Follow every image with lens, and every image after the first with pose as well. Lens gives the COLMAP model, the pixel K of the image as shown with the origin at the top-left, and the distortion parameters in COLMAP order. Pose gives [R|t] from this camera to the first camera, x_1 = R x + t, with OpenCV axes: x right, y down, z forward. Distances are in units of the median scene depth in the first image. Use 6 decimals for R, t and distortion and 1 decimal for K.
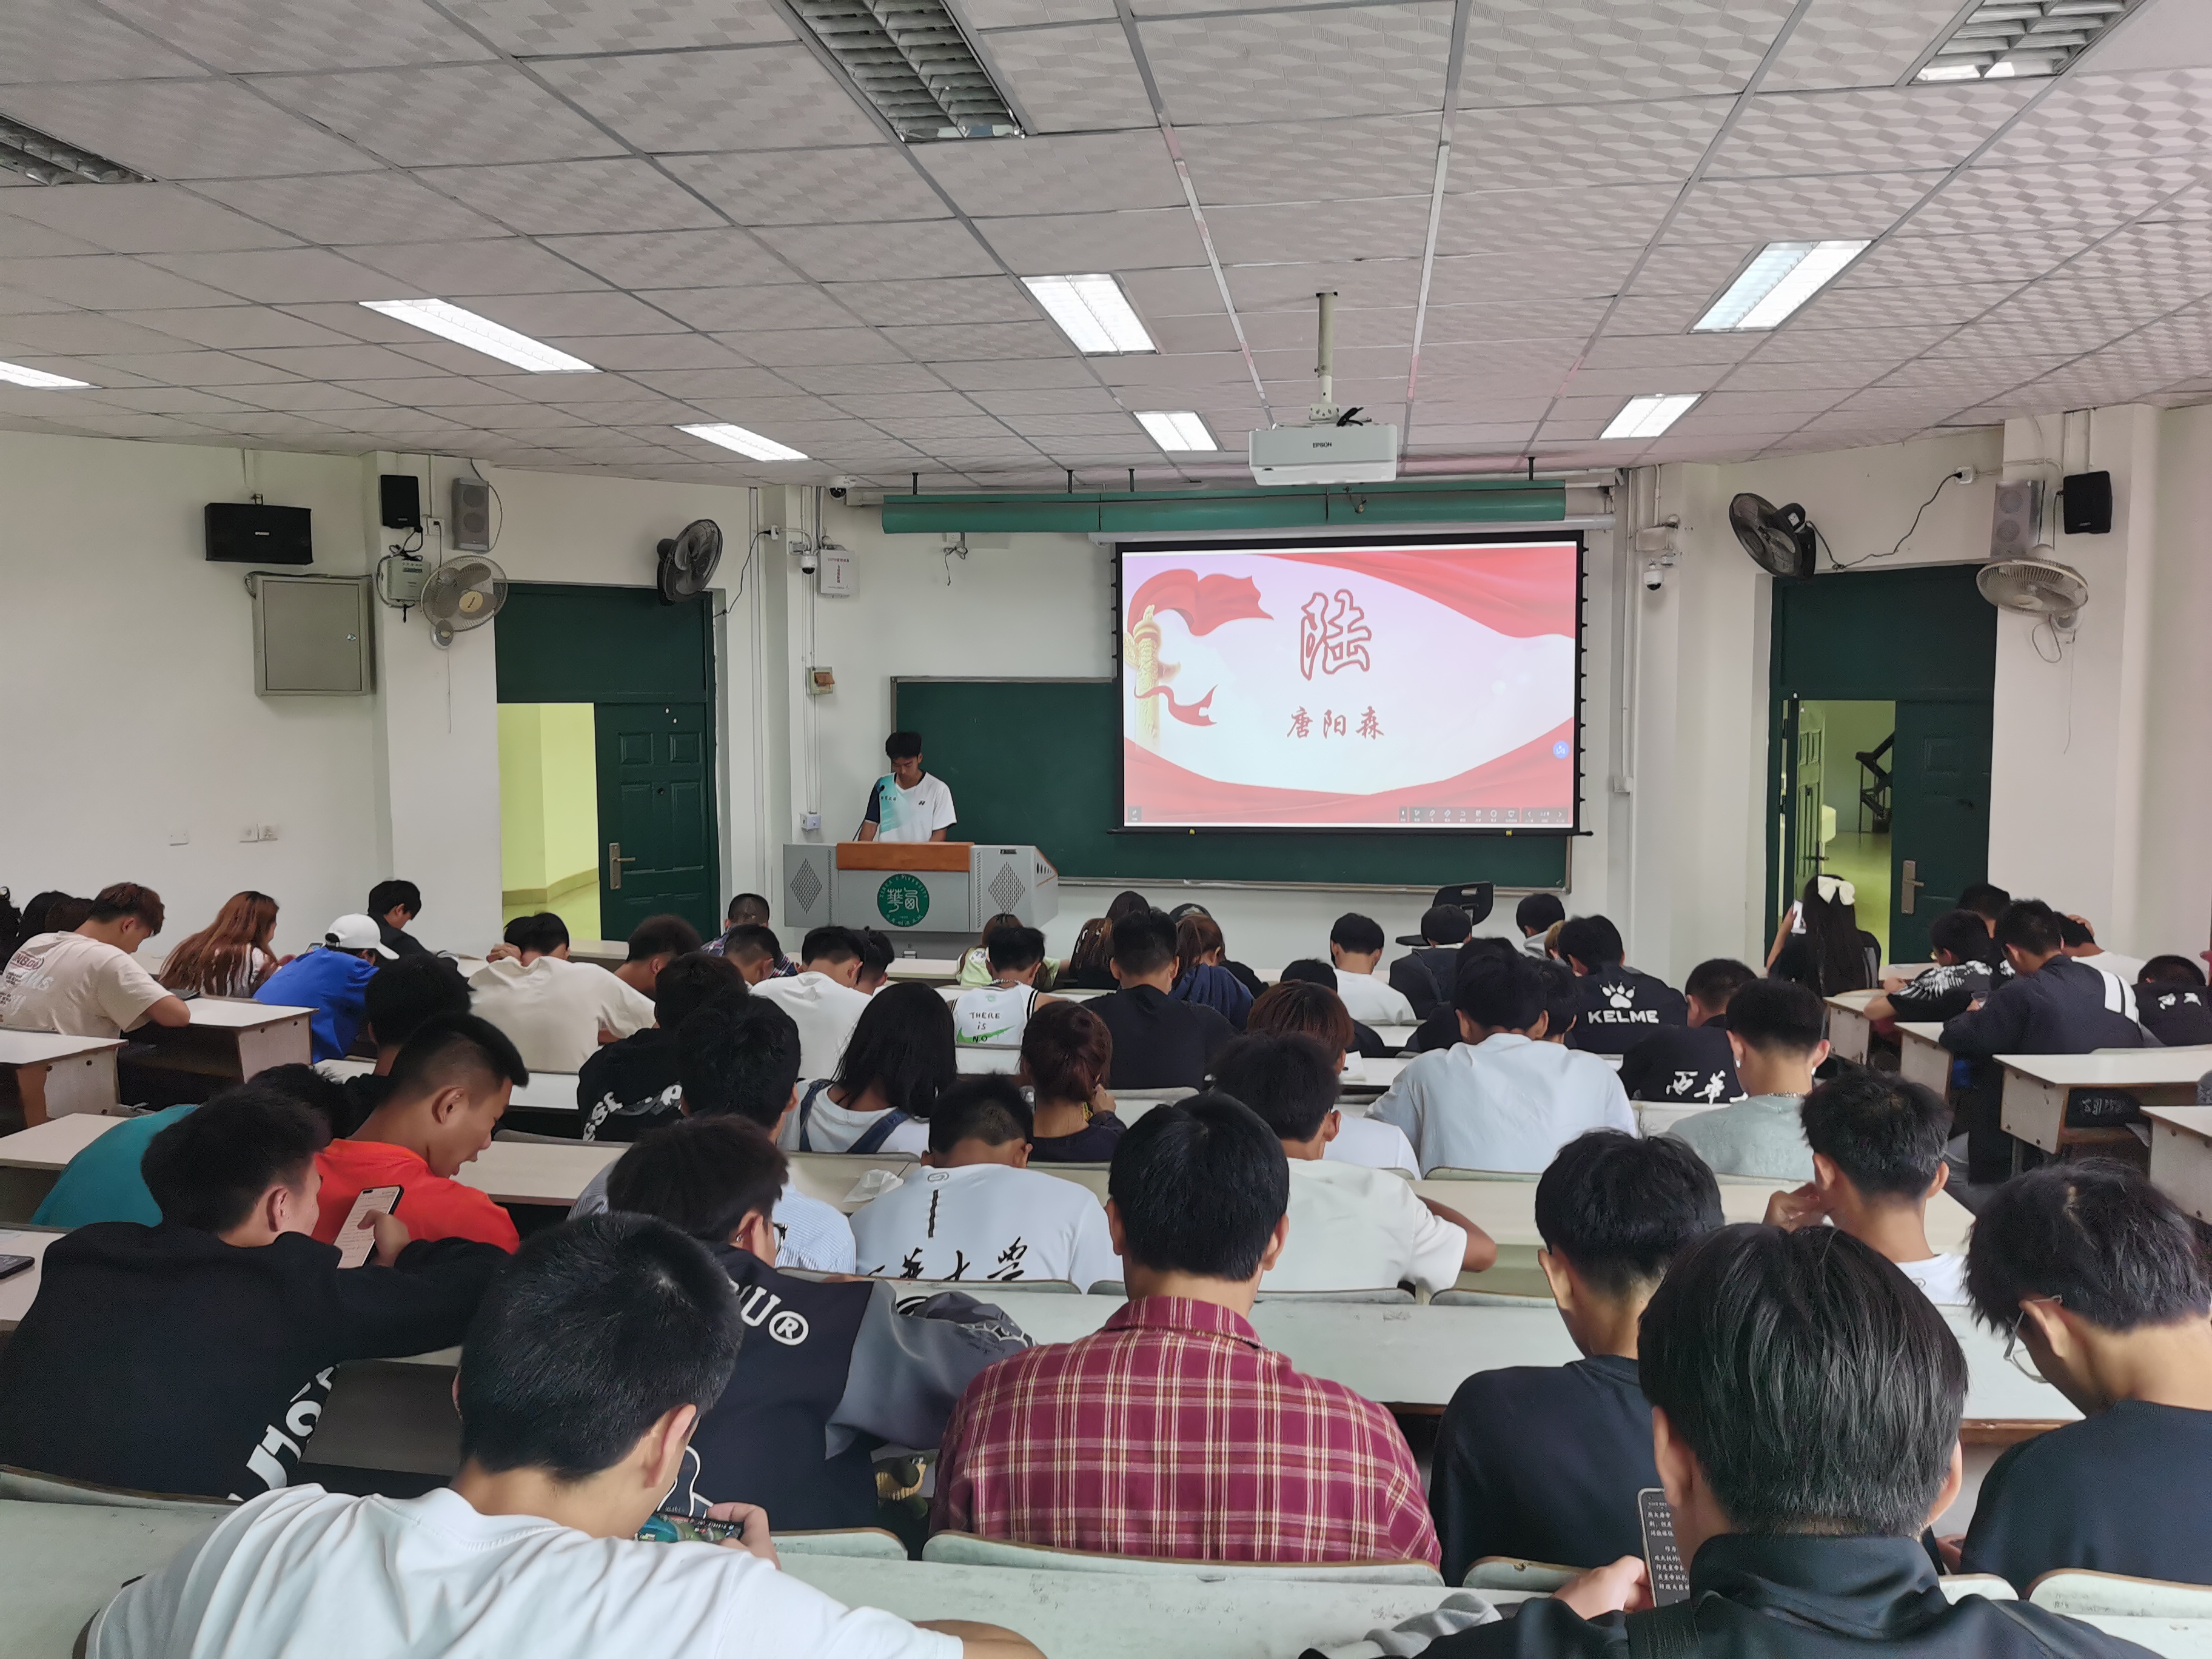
lens RADIAL K [[1663.5, 0, 1101.2], [0, 1663.5, 827.4], [0, 0, 1]] dist [0.010433, -0.000570]
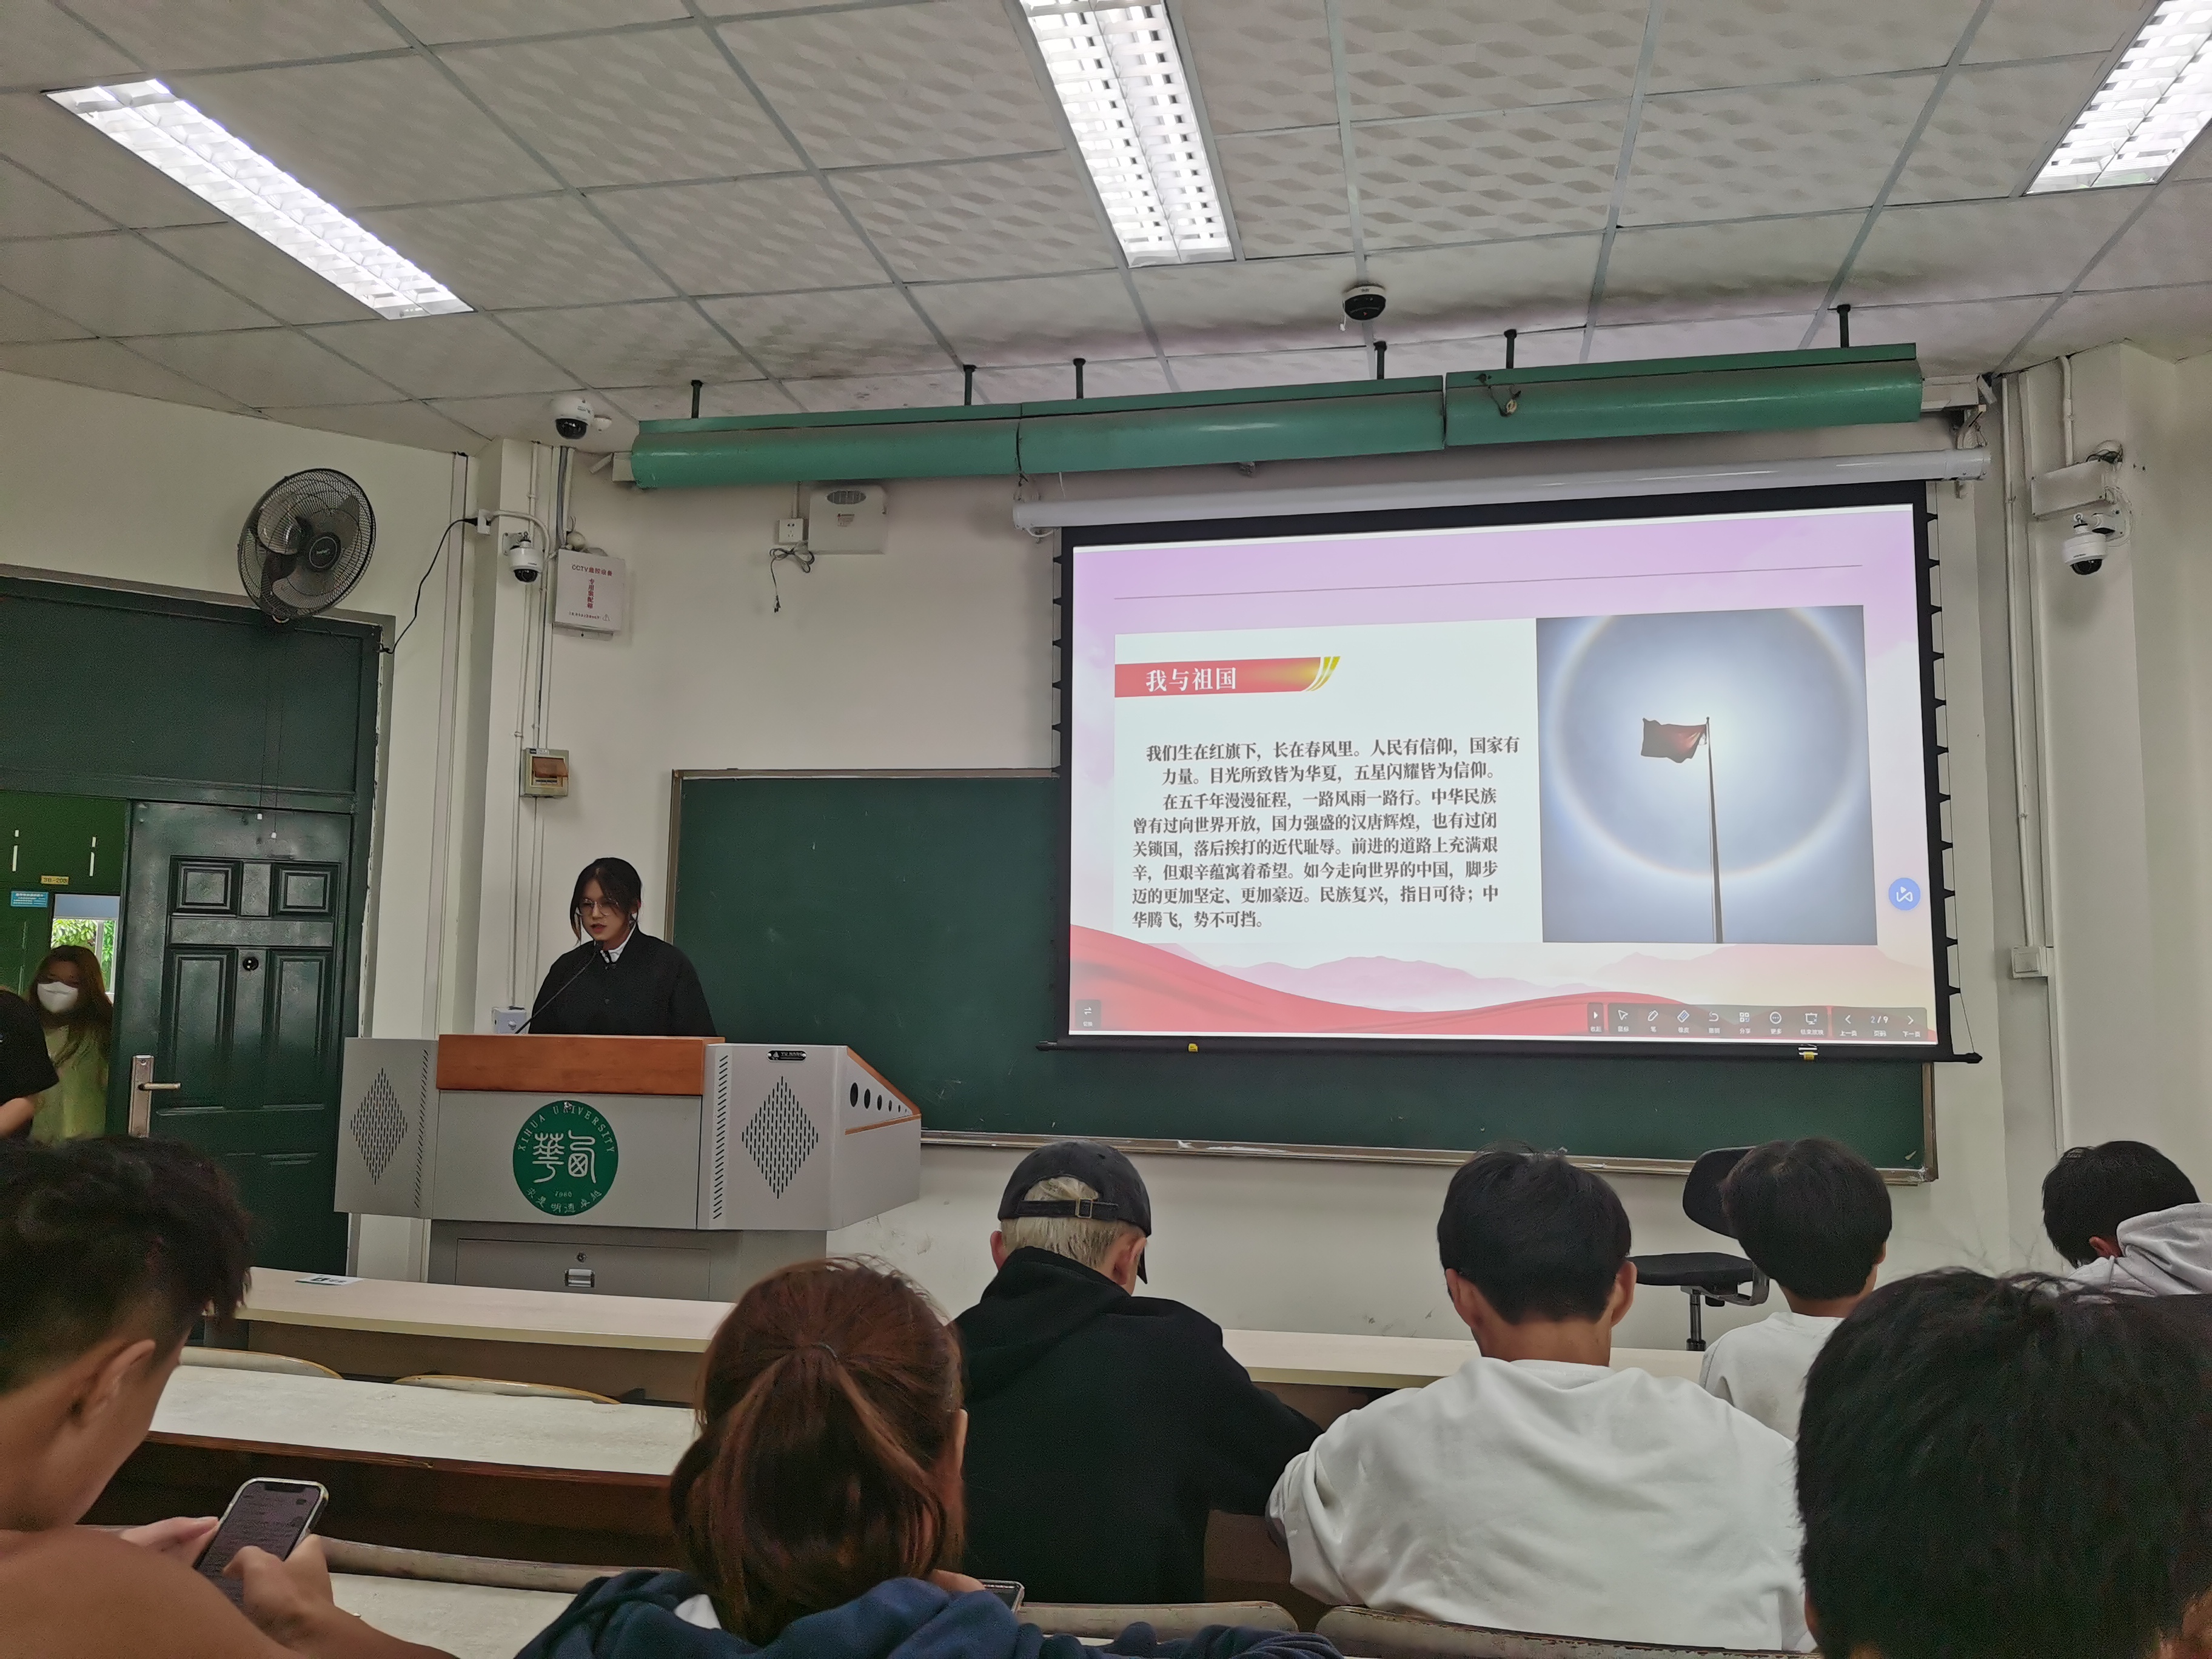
lens RADIAL K [[1663.5, 0, 1122.2], [0, 1663.5, 827.1], [0, 0, 1]] dist [0.010433, -0.000570]
pose [[0.999004, 0.010894, -0.043260, 0.055902], [-0.018681, 0.982767, -0.183902, 0.032820], [0.040511, 0.184527, 0.981992, 0.476892]]
